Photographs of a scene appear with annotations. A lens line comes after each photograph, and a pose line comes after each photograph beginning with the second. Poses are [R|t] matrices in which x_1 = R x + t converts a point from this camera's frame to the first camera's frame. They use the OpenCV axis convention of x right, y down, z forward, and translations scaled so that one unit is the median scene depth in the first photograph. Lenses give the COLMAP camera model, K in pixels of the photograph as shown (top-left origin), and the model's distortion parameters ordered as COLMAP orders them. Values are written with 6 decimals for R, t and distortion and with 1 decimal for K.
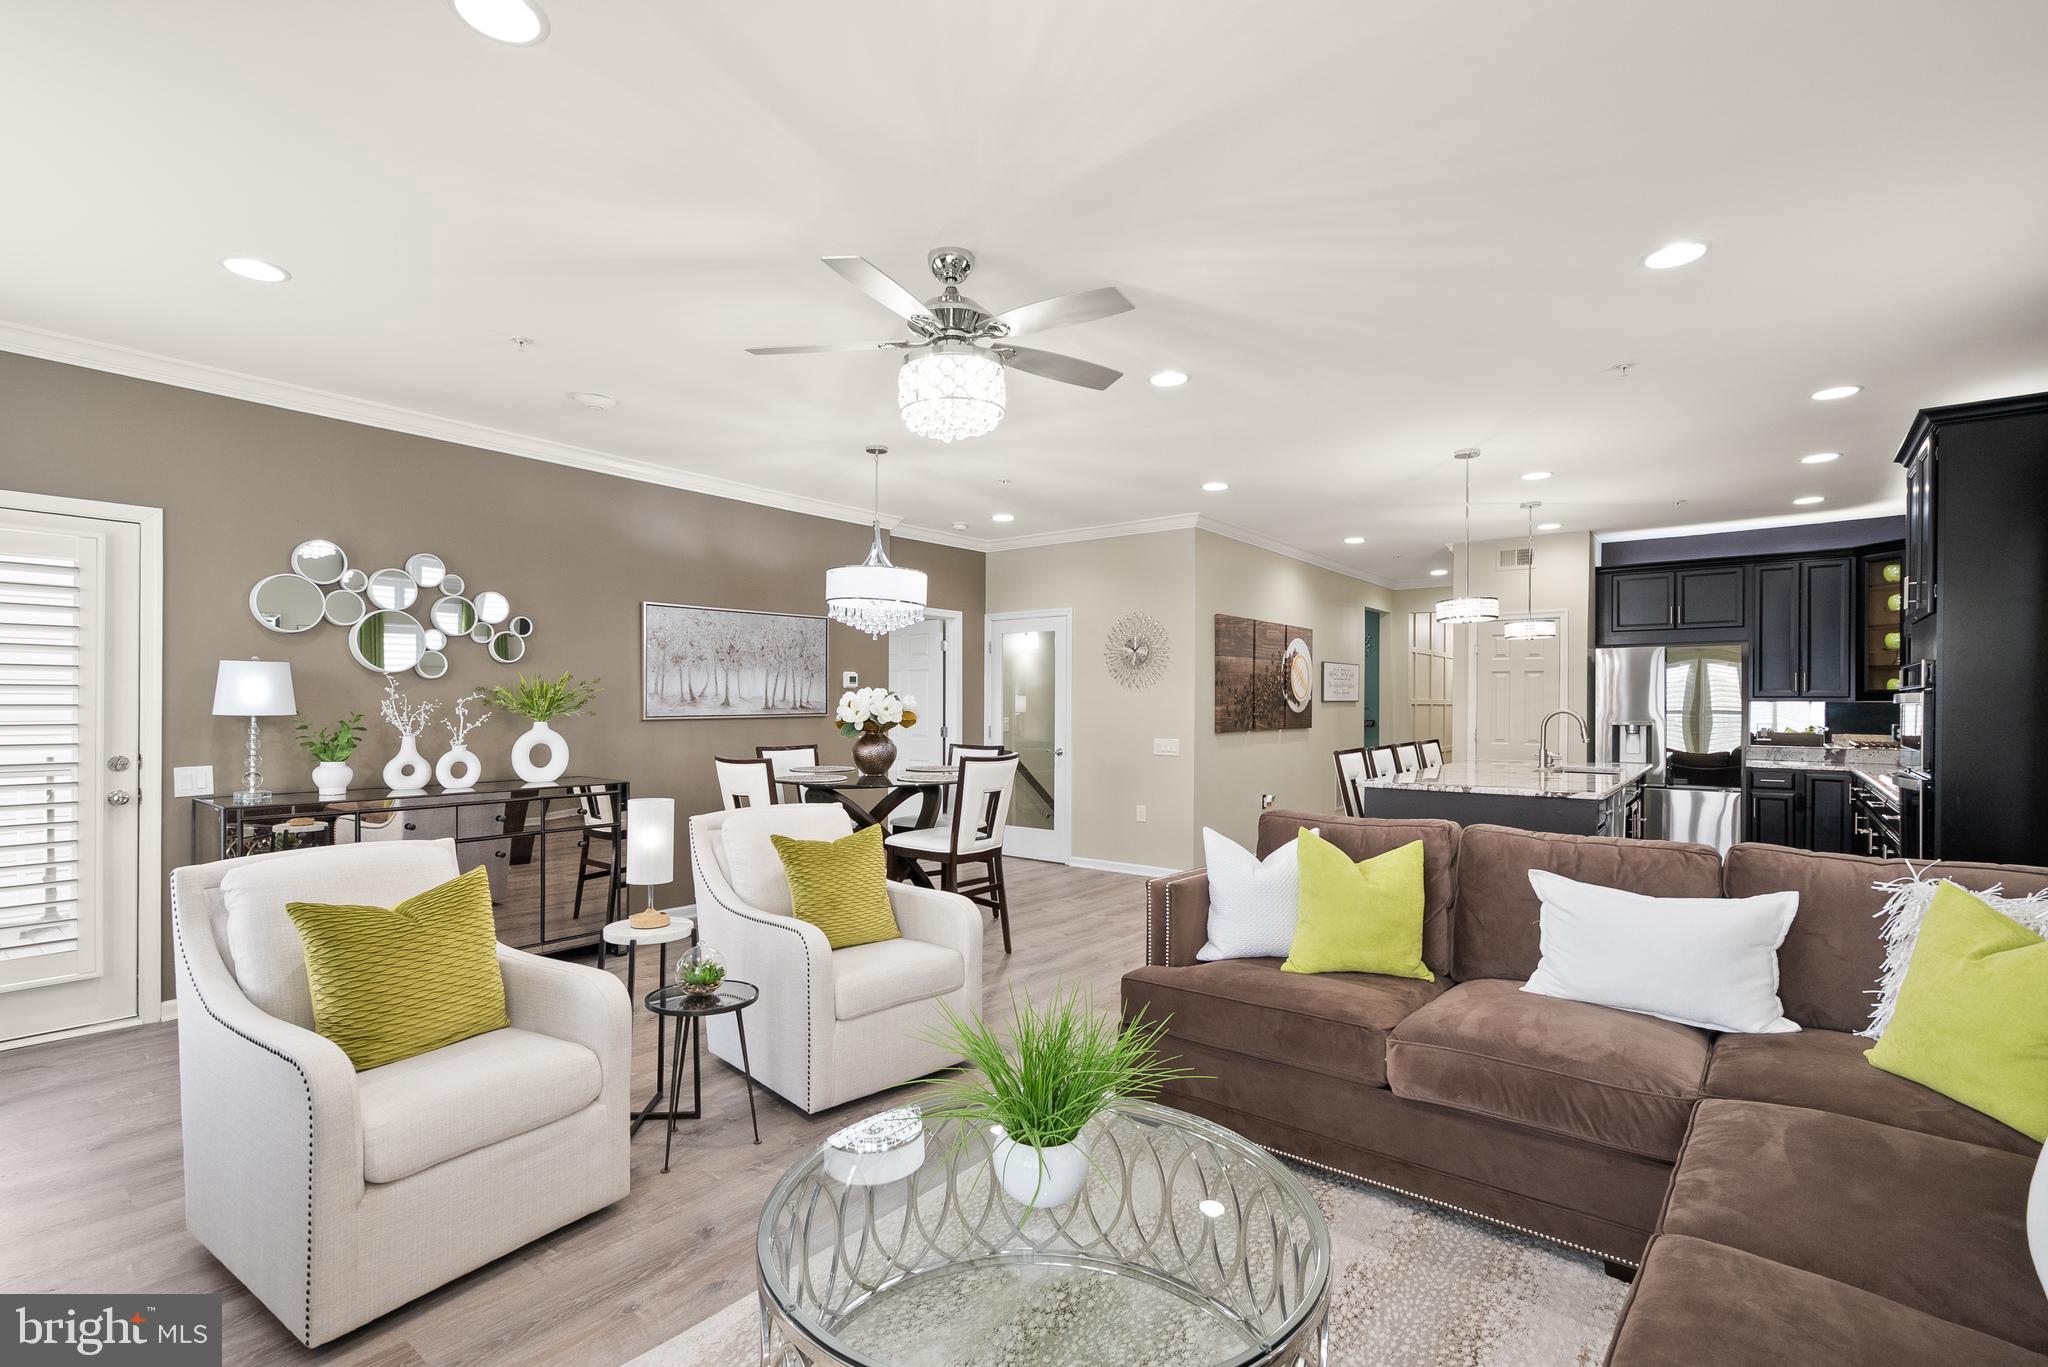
lens RADIAL K [[960.4, 0, 1004.5], [0, 960.4, 700.7], [0, 0, 1]] dist [-0.003262, 0.005292]
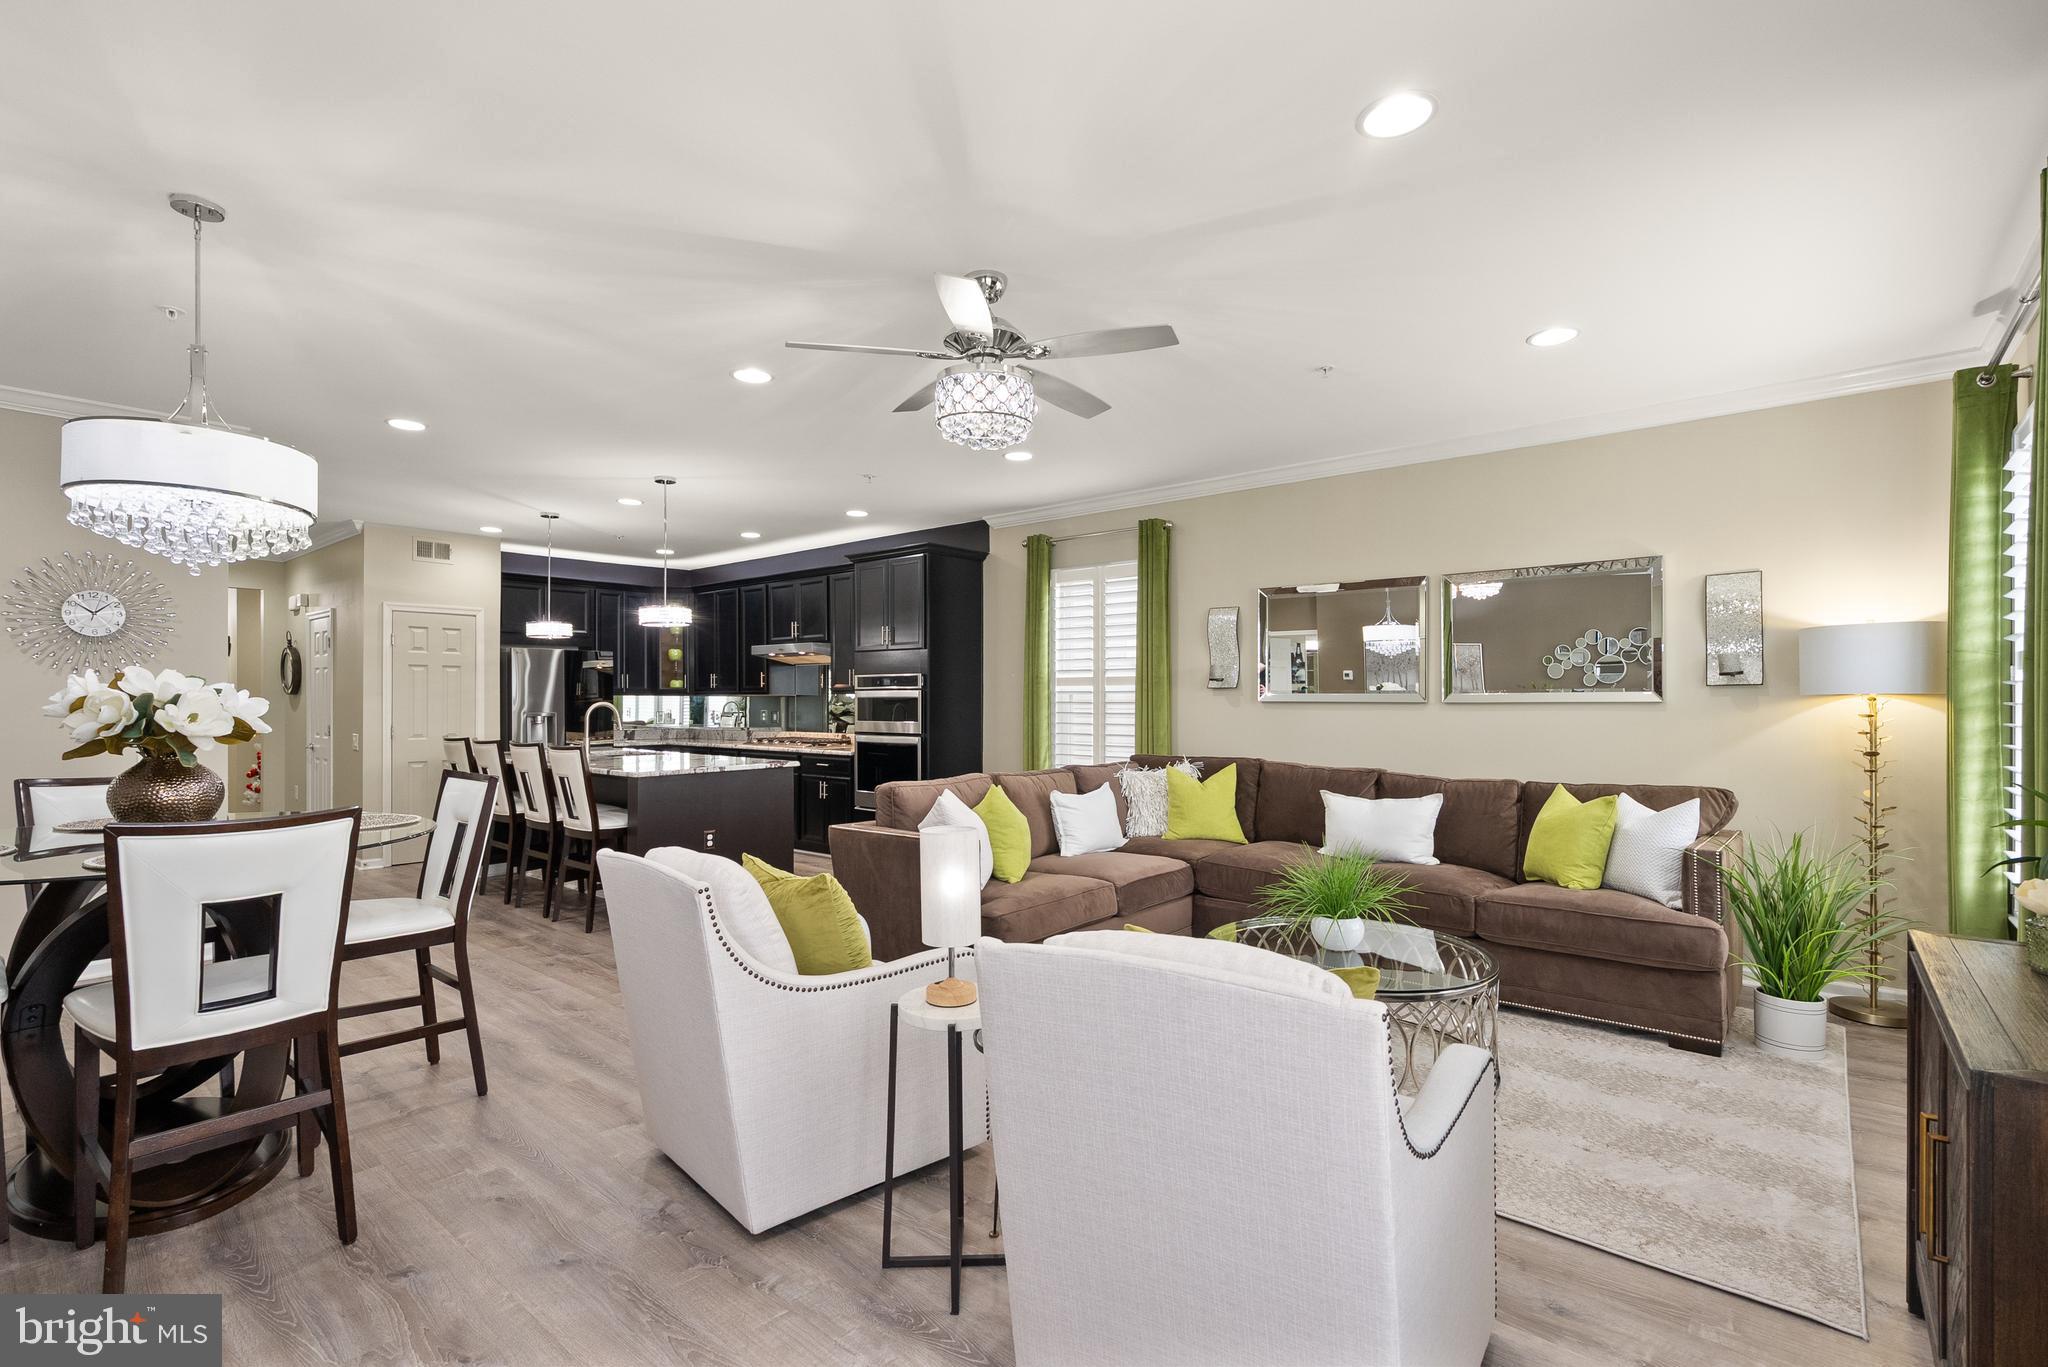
lens RADIAL K [[960.4, 0, 1022.9], [0, 960.4, 682.6], [0, 0, 1]] dist [-0.003262, 0.005292]
pose [[0.036124, 0.008444, 0.999312, -0.575446], [-0.010283, 0.999915, -0.008077, -0.014606], [-0.999294, -0.009984, 0.036208, 0.471957]]
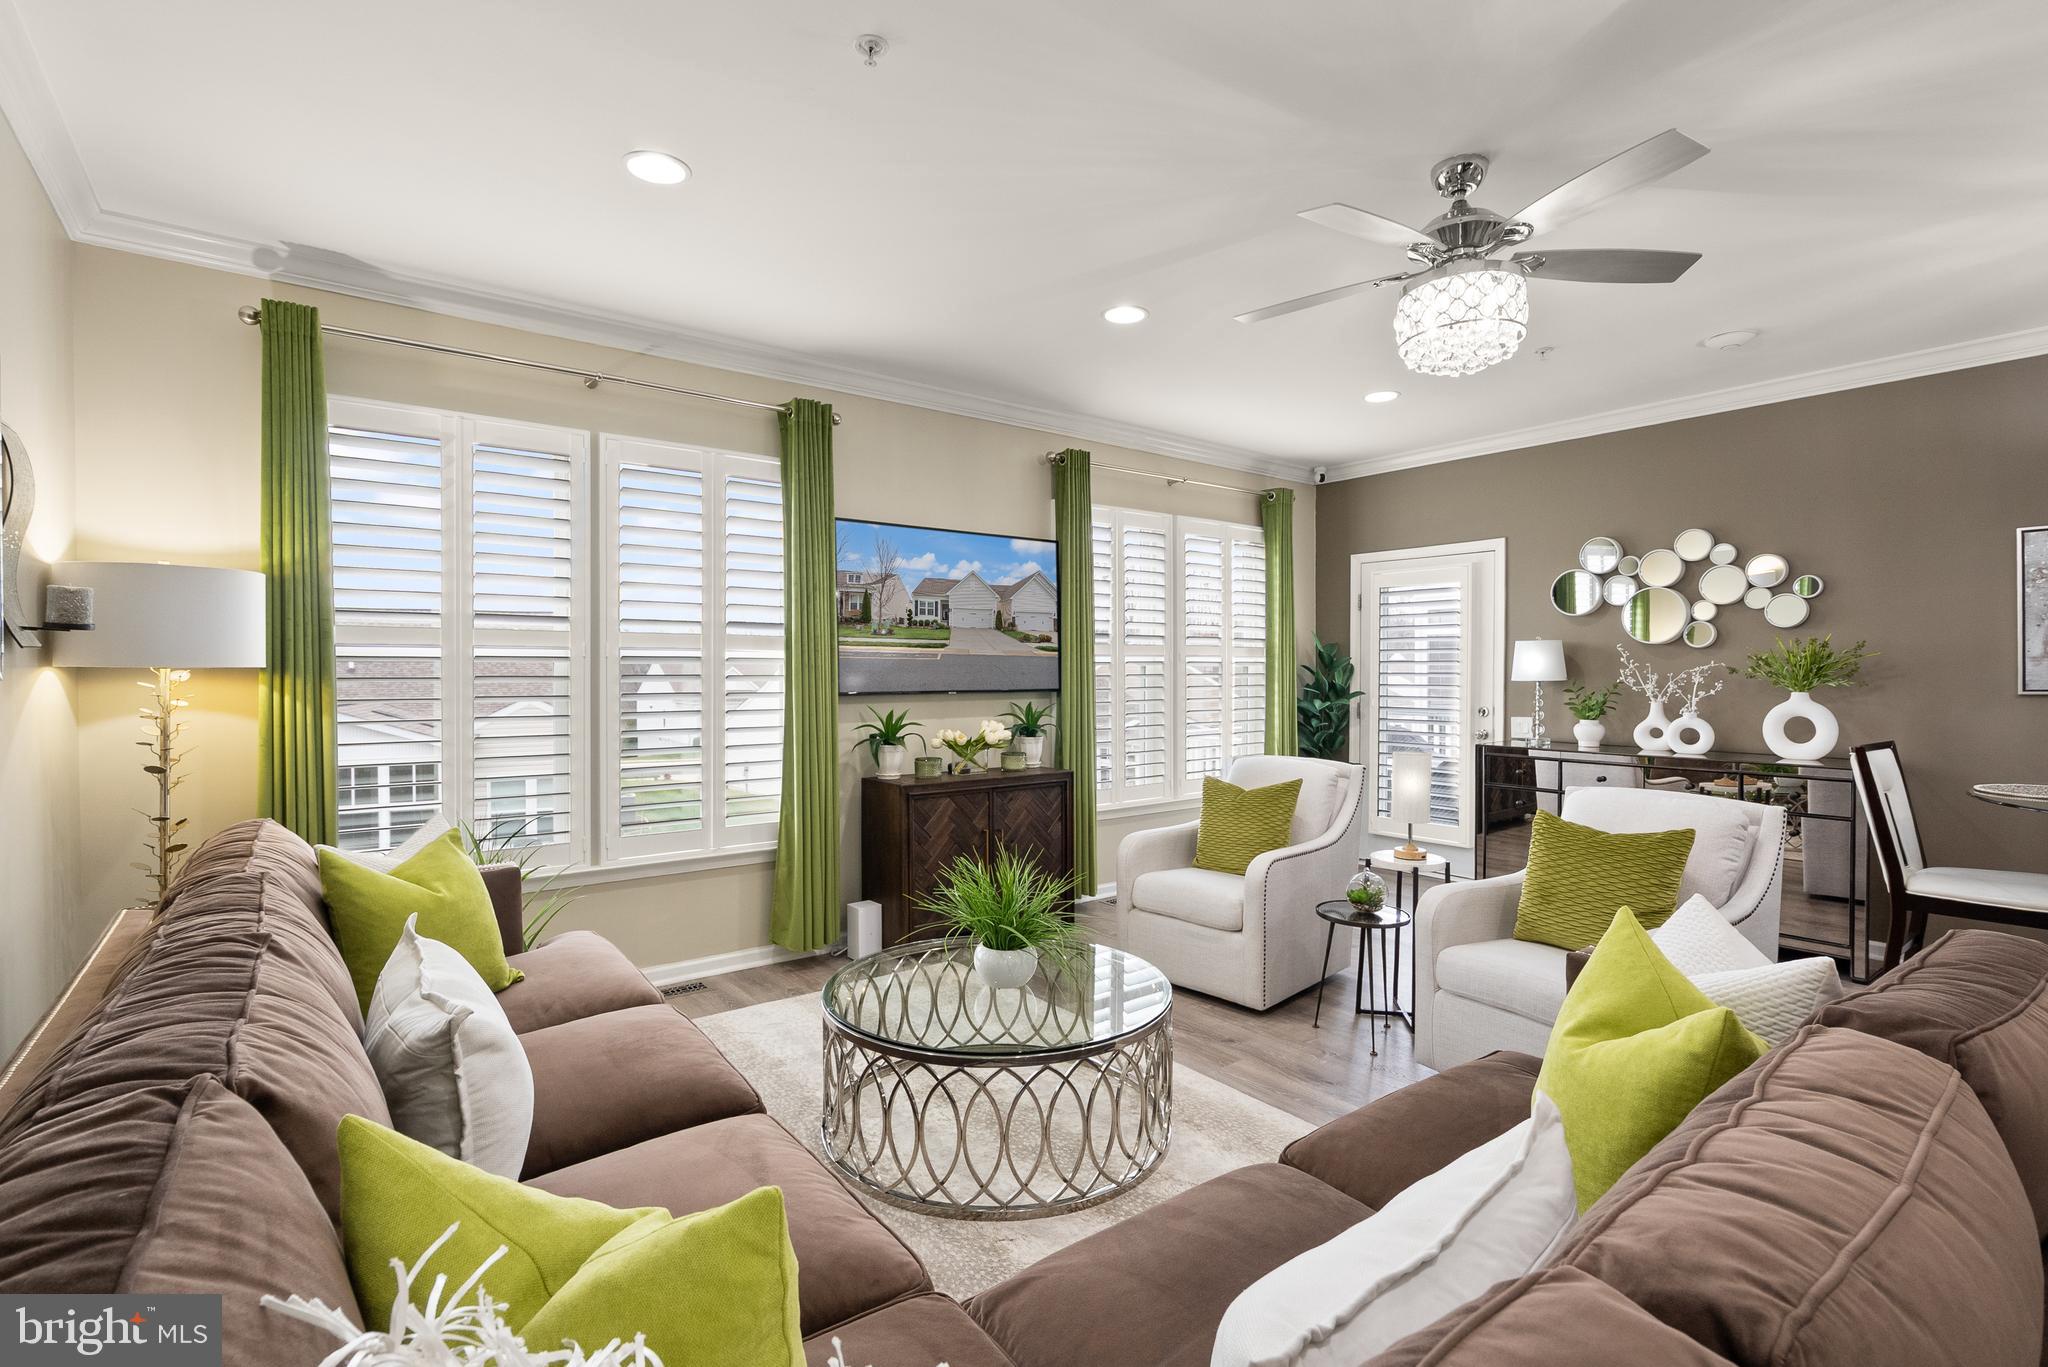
lens RADIAL K [[960.4, 0, 1045.2], [0, 960.4, 658.5], [0, 0, 1]] dist [-0.003262, 0.005292]
pose [[-0.225088, -0.008464, -0.974302, 0.462188], [0.015582, 0.999803, -0.012285, -0.007492], [0.974214, -0.017947, -0.224912, 0.436717]]
